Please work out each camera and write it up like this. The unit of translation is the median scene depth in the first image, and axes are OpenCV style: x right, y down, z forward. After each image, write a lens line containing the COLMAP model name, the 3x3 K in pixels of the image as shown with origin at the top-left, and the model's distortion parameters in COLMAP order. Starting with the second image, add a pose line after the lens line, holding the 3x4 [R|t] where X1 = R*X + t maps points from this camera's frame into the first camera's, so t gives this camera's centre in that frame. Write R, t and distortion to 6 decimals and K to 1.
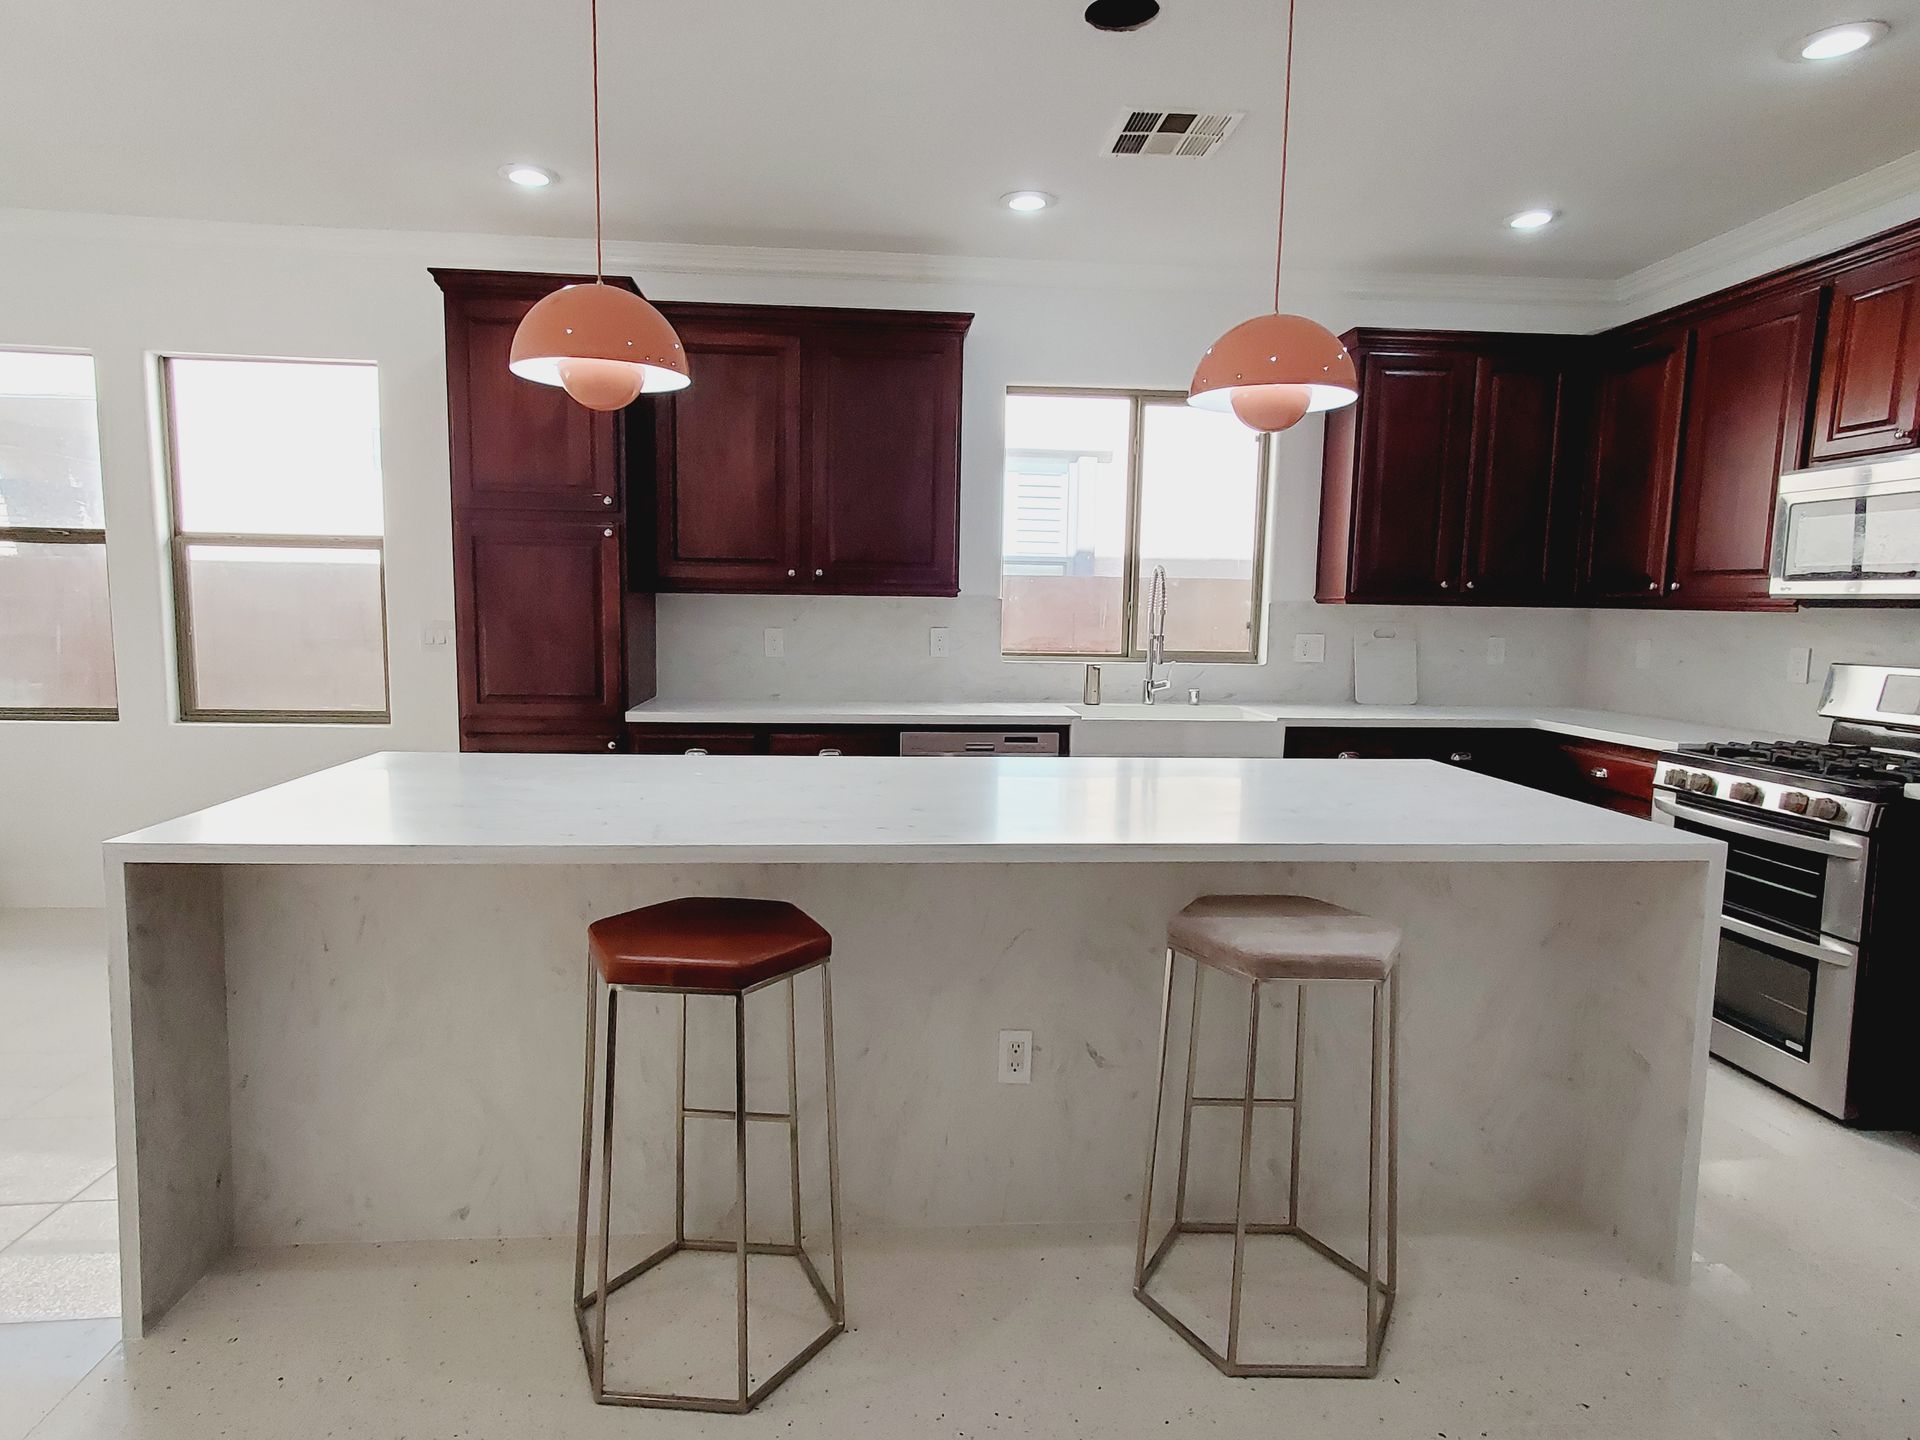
lens RADIAL K [[1106.8, 0, 960.0], [0, 1106.8, 720.0], [0, 0, 1]] dist [-0.001686, 0.000577]
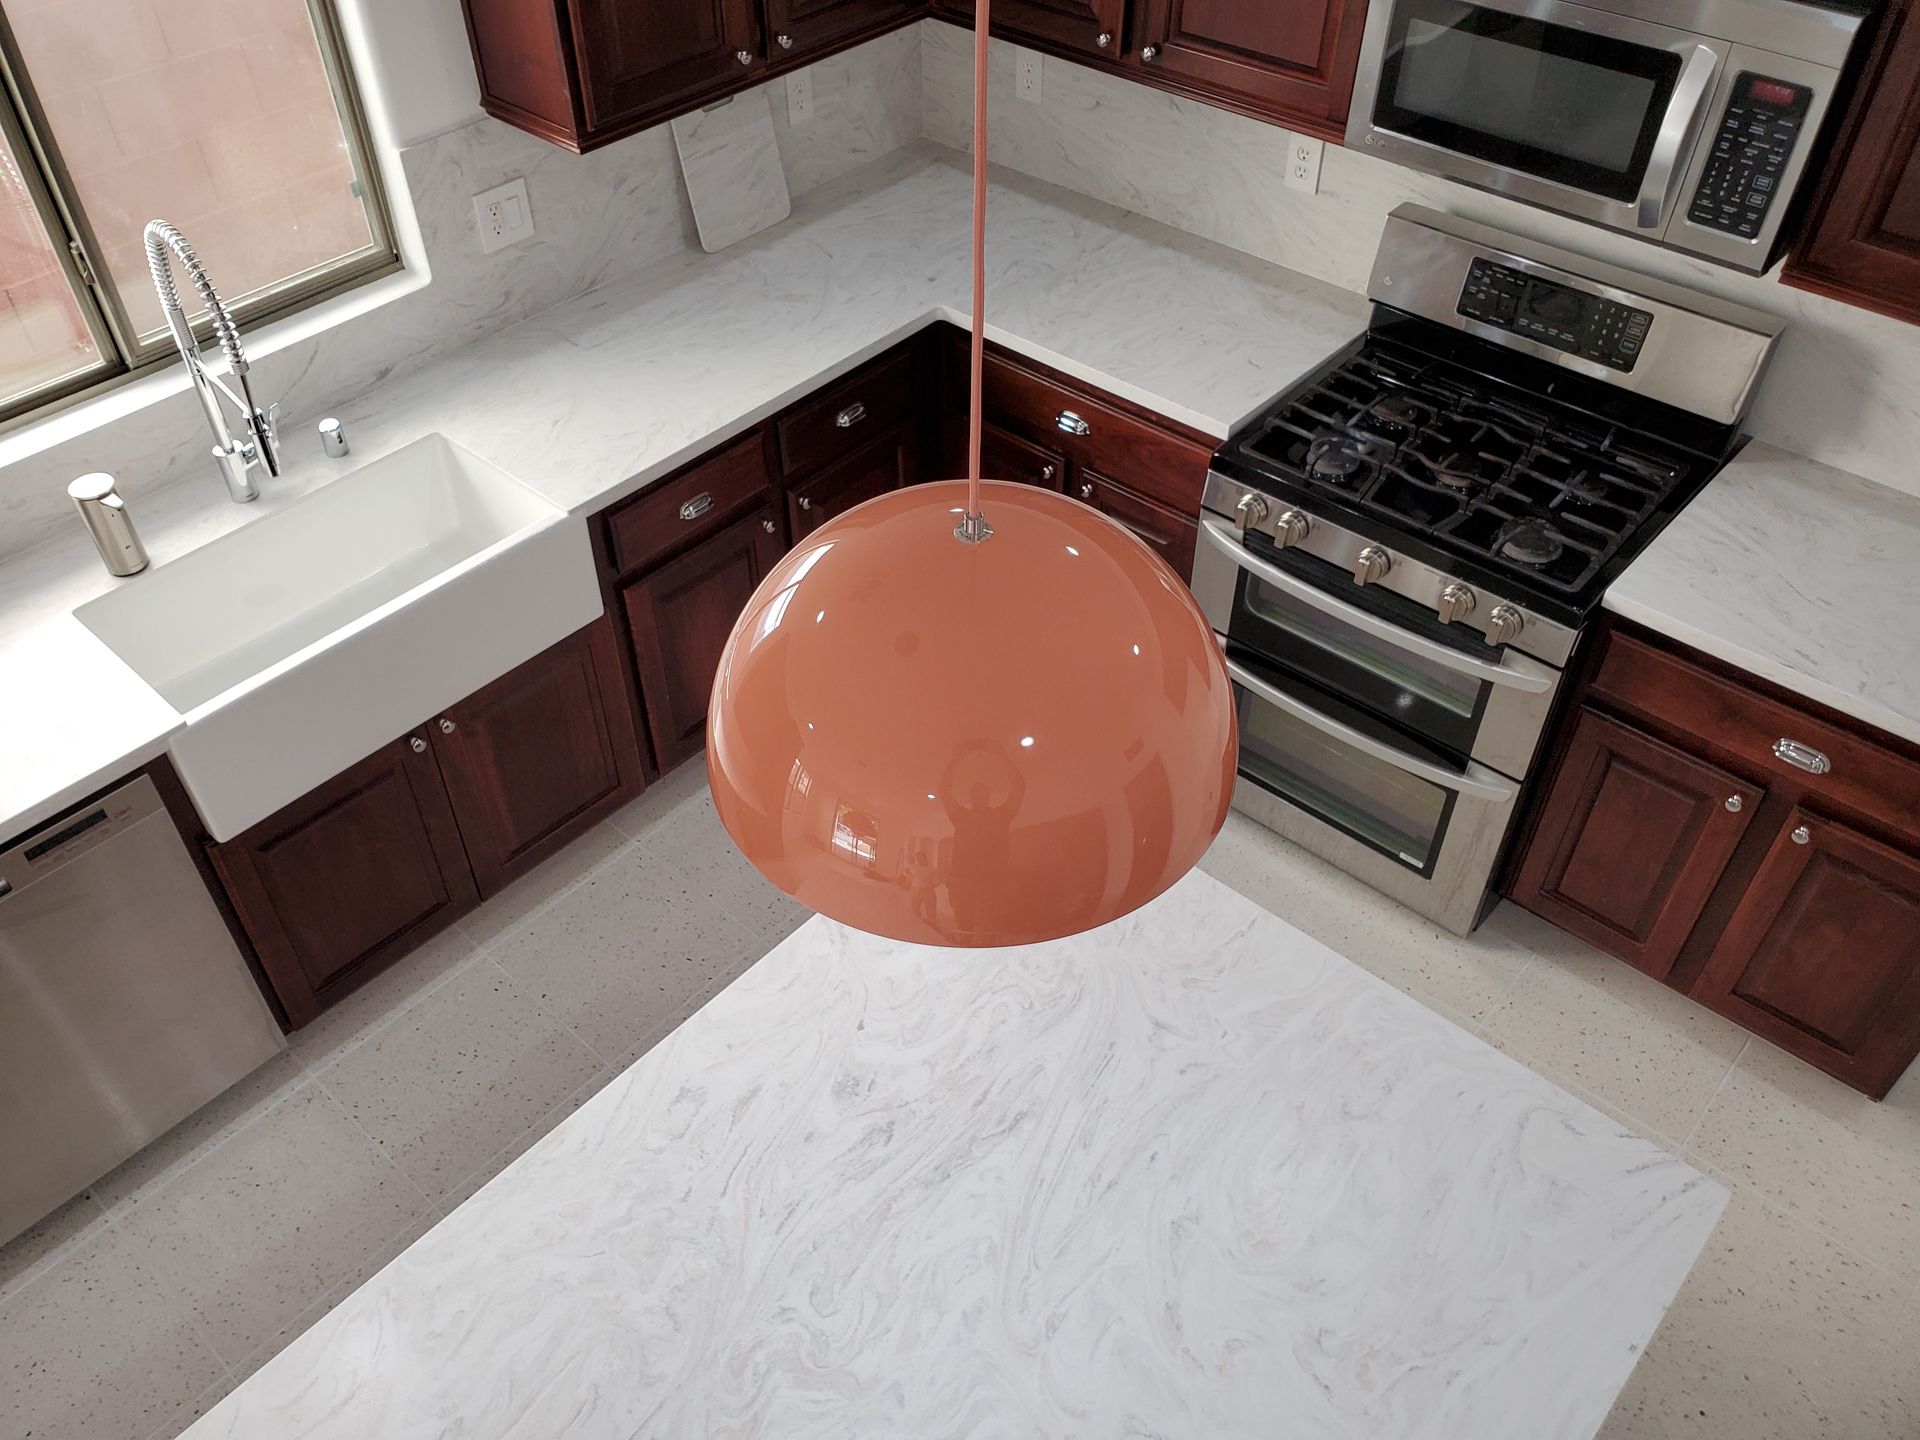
lens RADIAL K [[1527.9, 0, 950.8], [0, 1527.9, 729.1], [0, 0, 1]] dist [-0.000914, 0.001407]
pose [[0.728945, -0.486799, 0.481317, 0.047463], [0.084622, 0.761775, 0.642292, -0.401706], [-0.679322, -0.427465, 0.596485, 0.521891]]
